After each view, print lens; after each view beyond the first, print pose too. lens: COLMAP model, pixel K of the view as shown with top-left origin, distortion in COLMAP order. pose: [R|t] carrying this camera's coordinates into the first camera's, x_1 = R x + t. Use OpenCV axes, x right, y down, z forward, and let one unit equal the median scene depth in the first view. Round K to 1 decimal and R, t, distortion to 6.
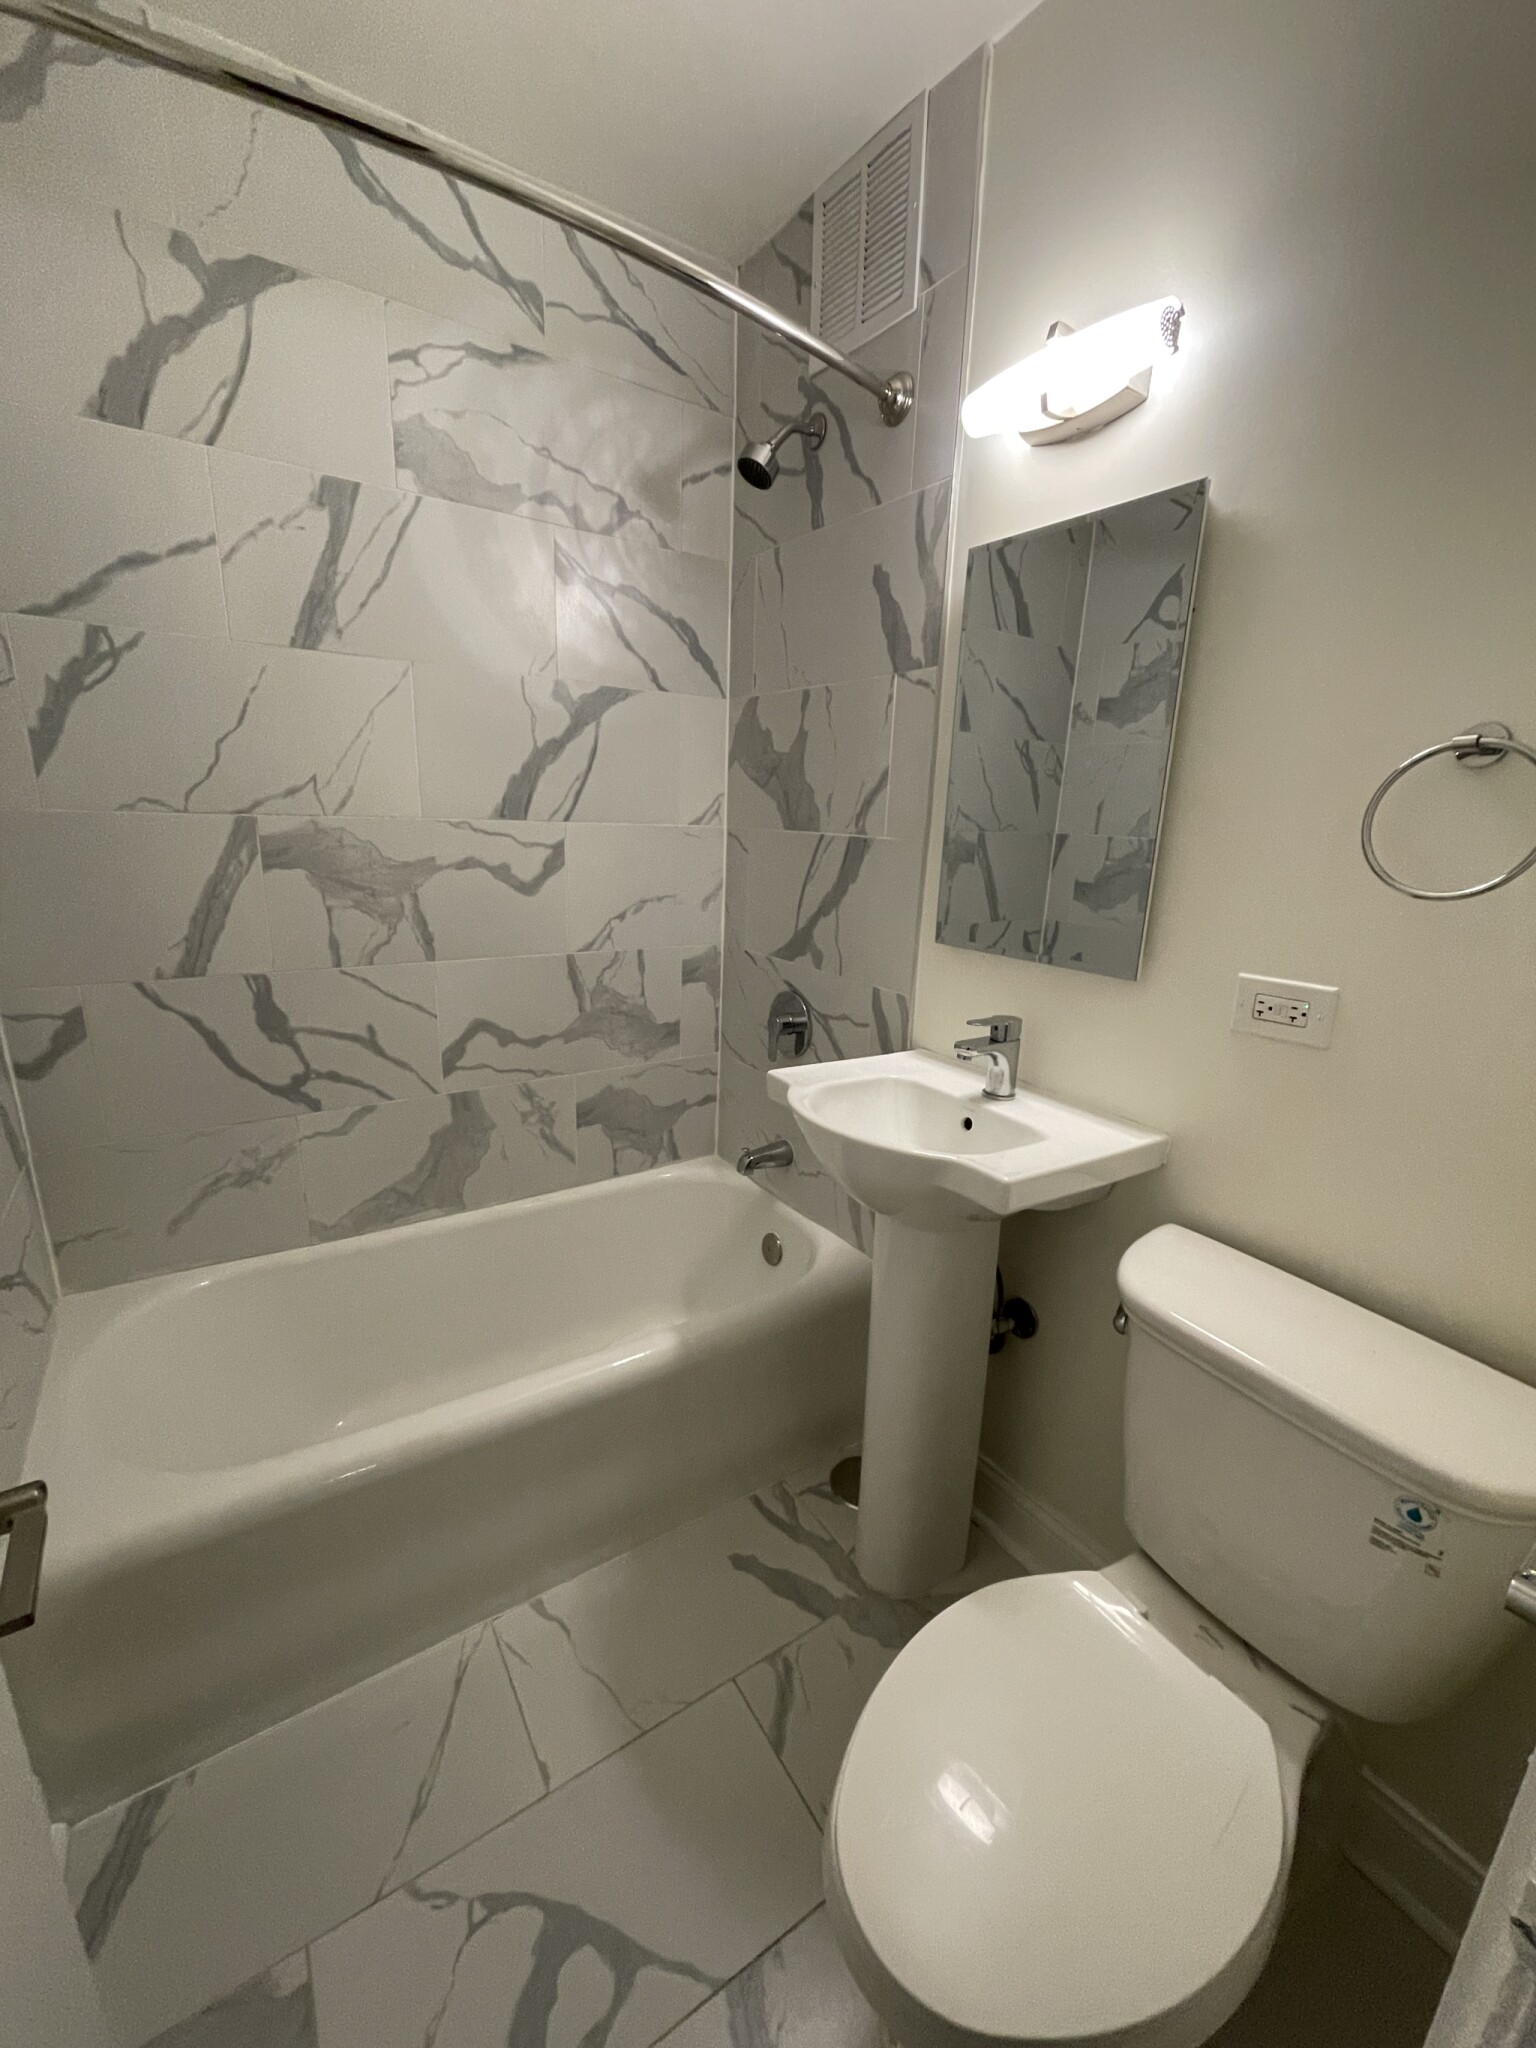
lens RADIAL K [[835.1, 0, 768.0], [0, 835.1, 1024.0], [0, 0, 1]] dist [0.001893, -0.000246]
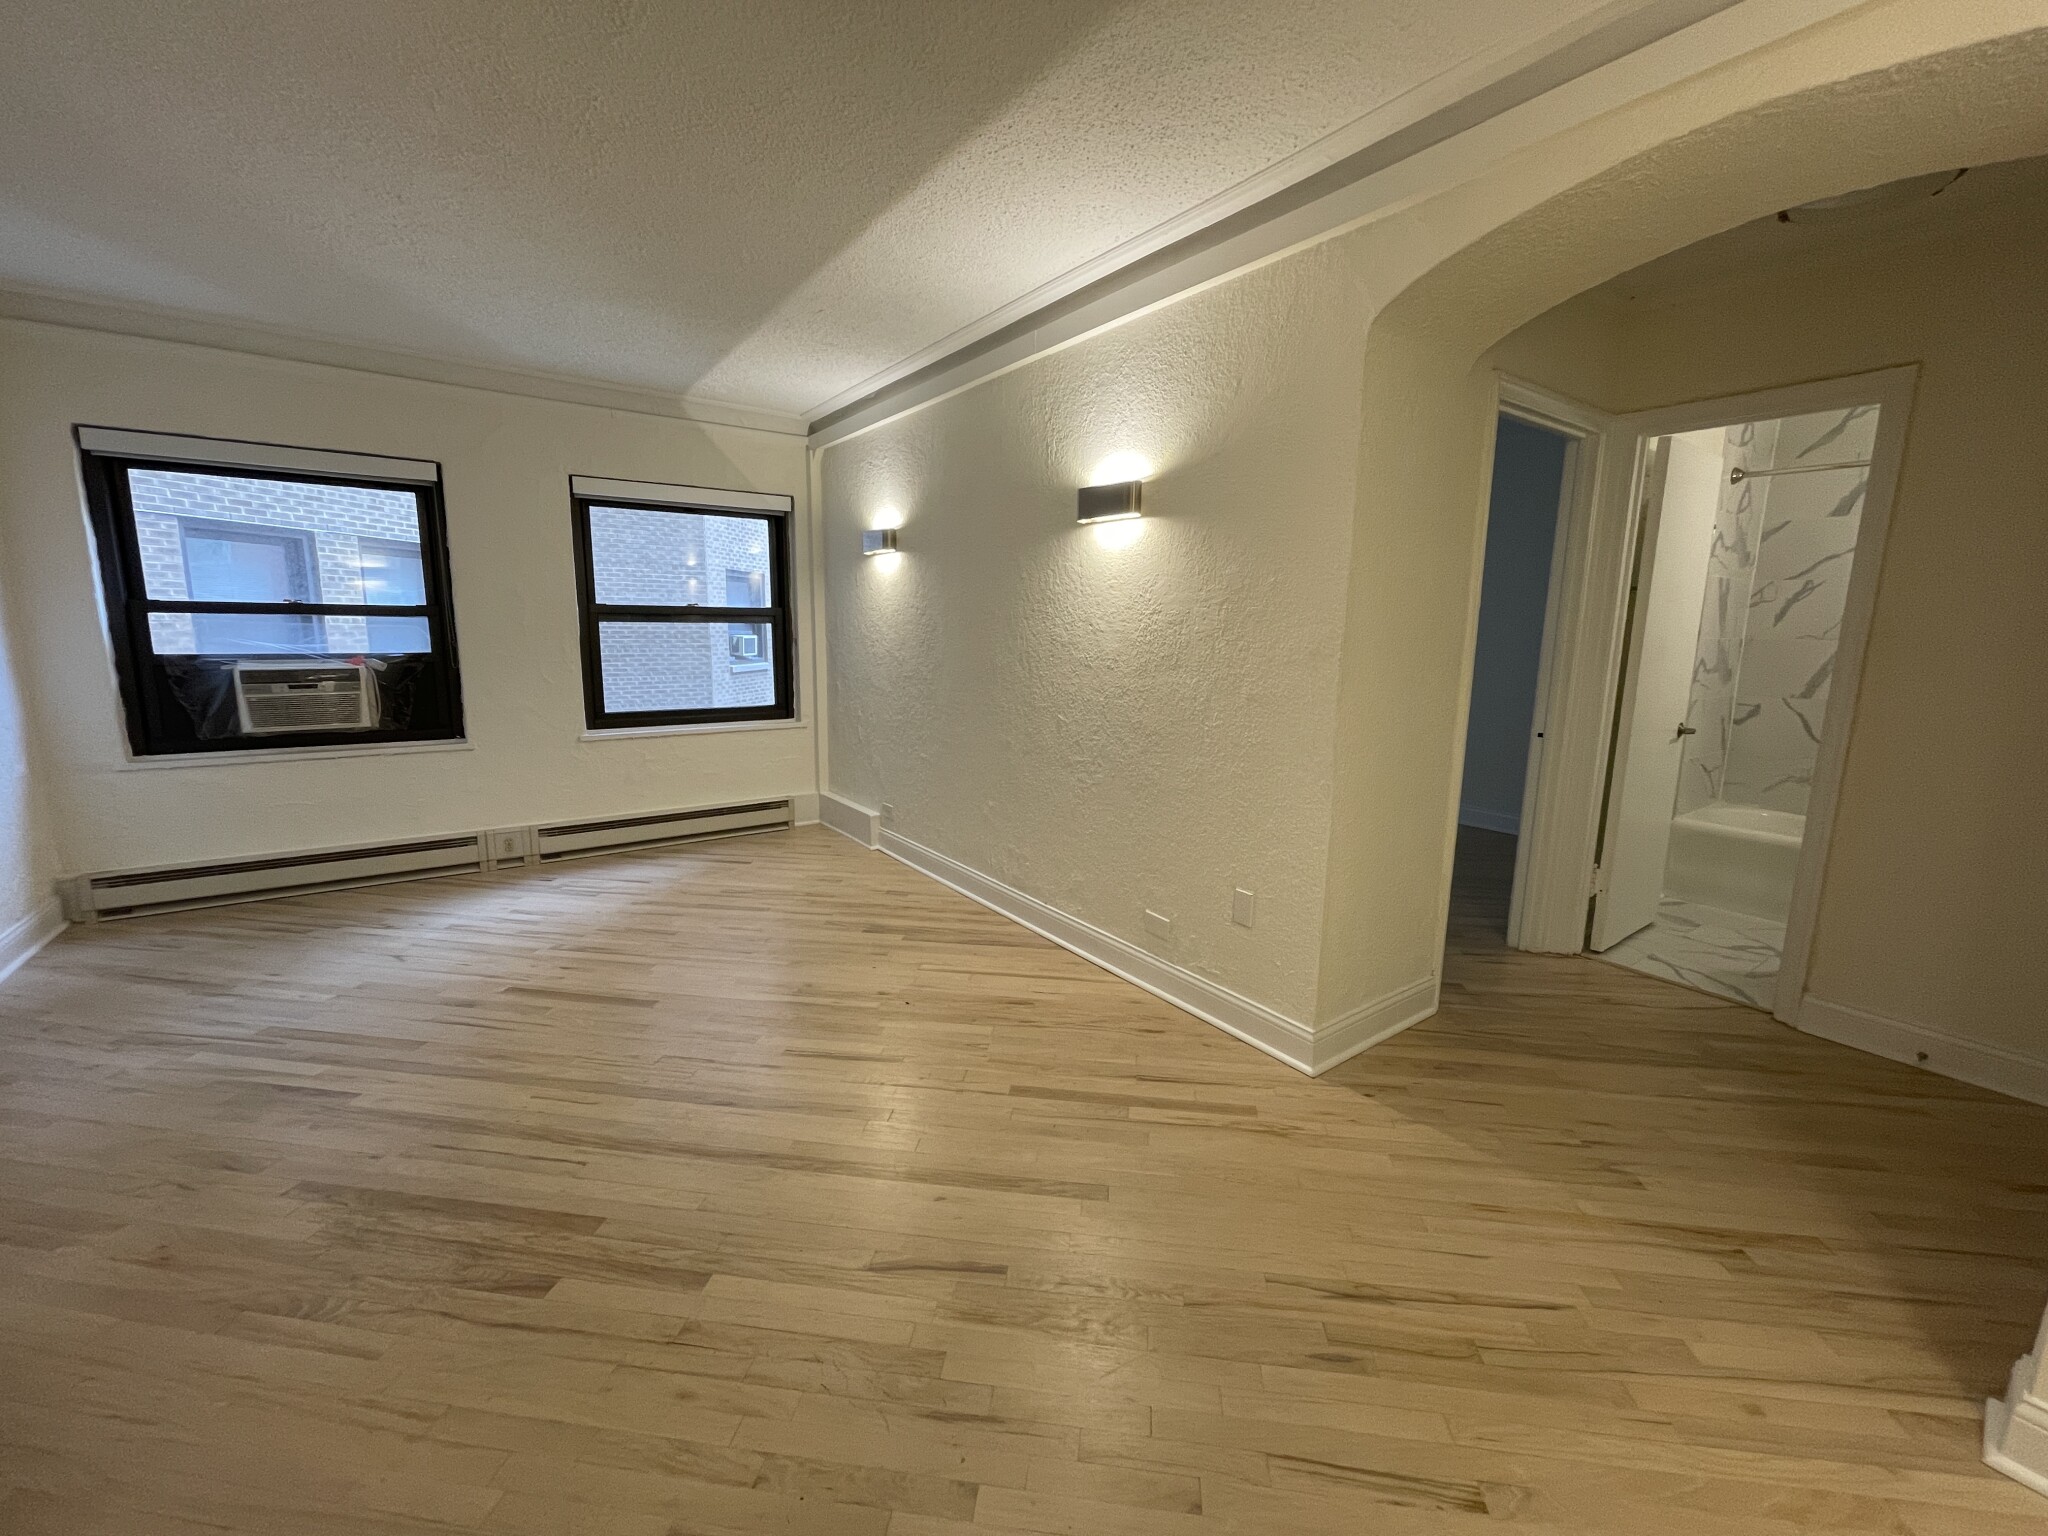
lens RADIAL K [[835.1, 0, 1027.0], [0, 835.1, 760.8], [0, 0, 1]] dist [0.001893, -0.000246]
pose [[0.048761, 0.132790, -0.989944, 2.158485], [-0.274318, 0.954791, 0.114563, 0.586715], [0.960402, 0.265973, 0.082983, -1.815862]]
